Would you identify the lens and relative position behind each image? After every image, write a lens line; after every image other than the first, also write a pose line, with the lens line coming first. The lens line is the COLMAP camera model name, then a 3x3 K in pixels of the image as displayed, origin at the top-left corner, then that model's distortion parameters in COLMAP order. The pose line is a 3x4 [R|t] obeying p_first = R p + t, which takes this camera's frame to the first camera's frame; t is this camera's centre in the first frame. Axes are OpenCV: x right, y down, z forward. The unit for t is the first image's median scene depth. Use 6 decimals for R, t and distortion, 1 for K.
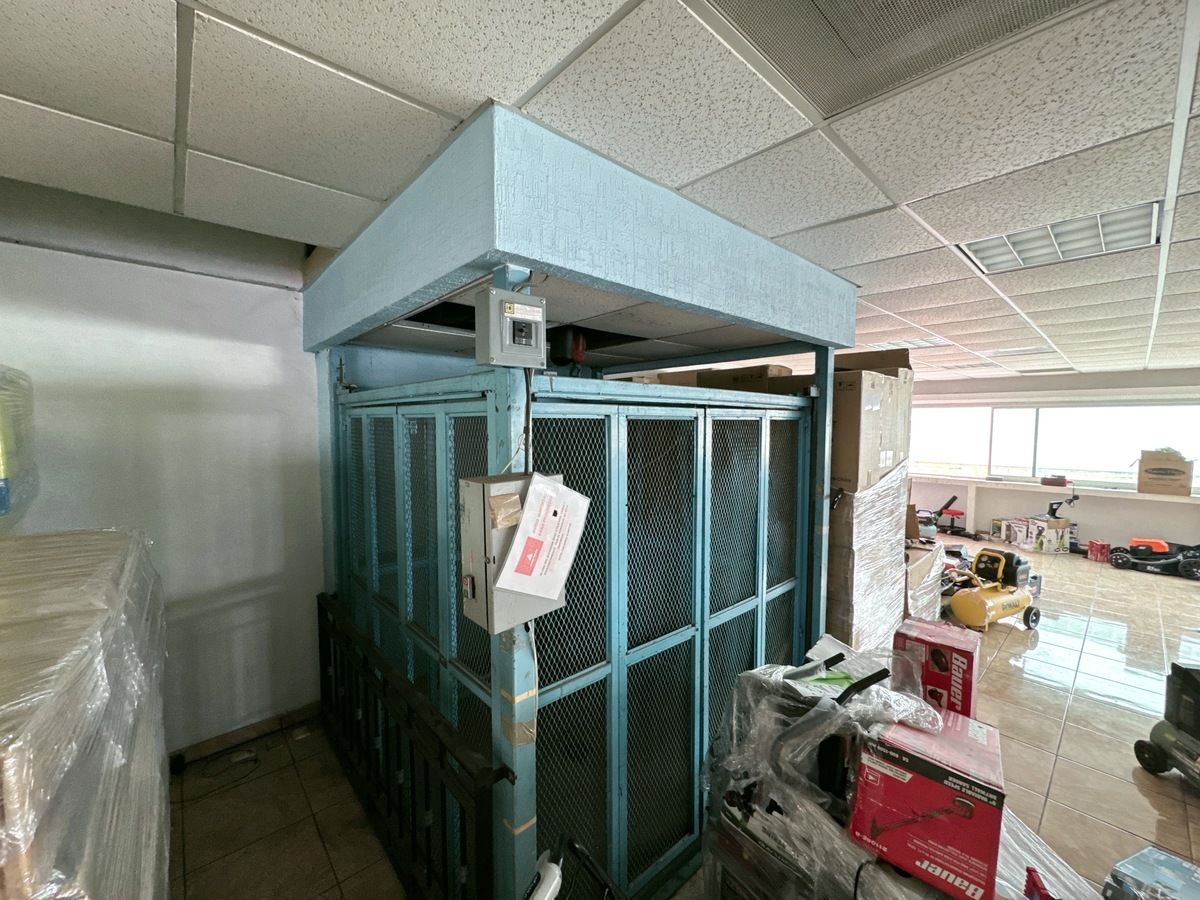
lens RADIAL K [[479.3, 0, 599.4], [0, 479.3, 451.4], [0, 0, 1]] dist [-0.003321, 0.000829]
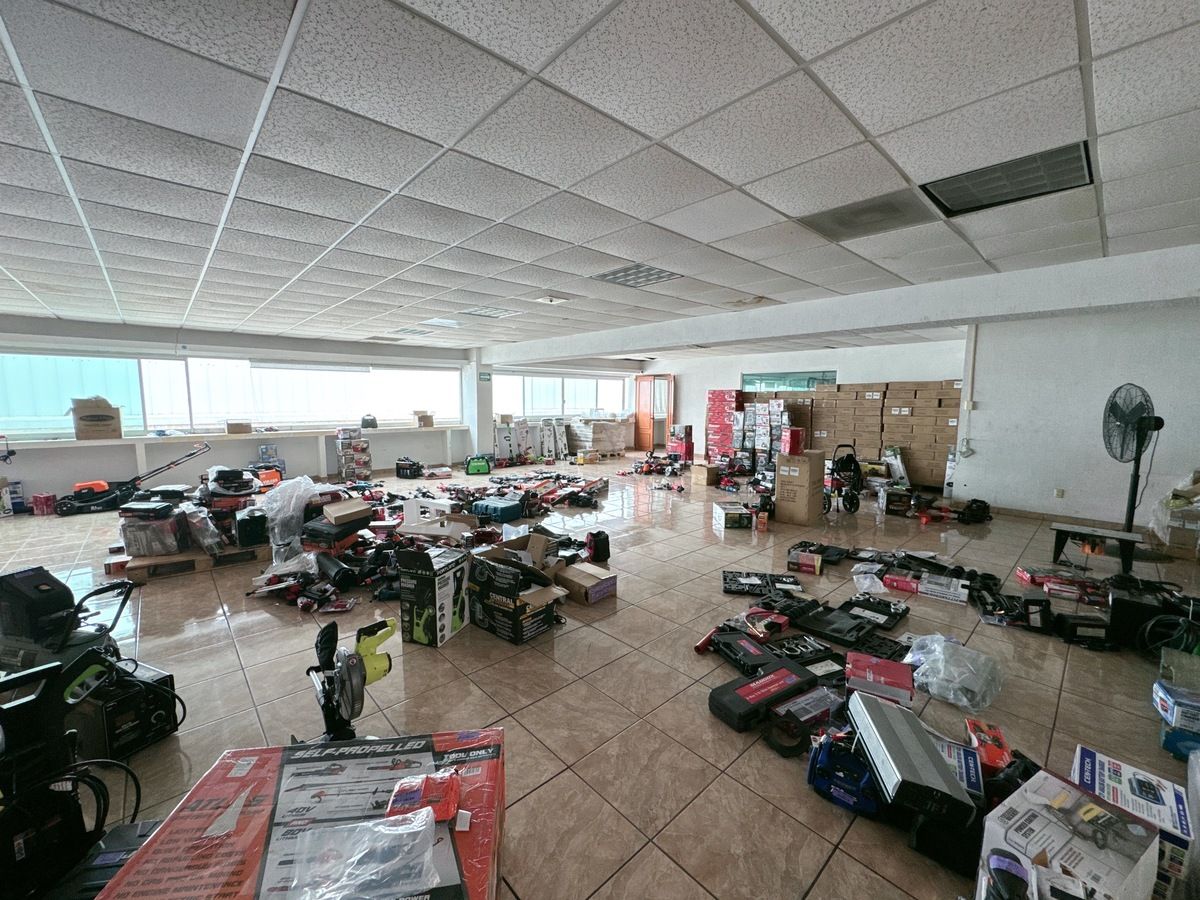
lens RADIAL K [[479.3, 0, 599.5], [0, 479.3, 453.6], [0, 0, 1]] dist [-0.003321, 0.000829]
pose [[-0.019533, -0.118502, 0.992762, 0.264589], [0.051182, 0.991531, 0.119362, 0.168798], [-0.998498, 0.053144, -0.013303, -0.376640]]
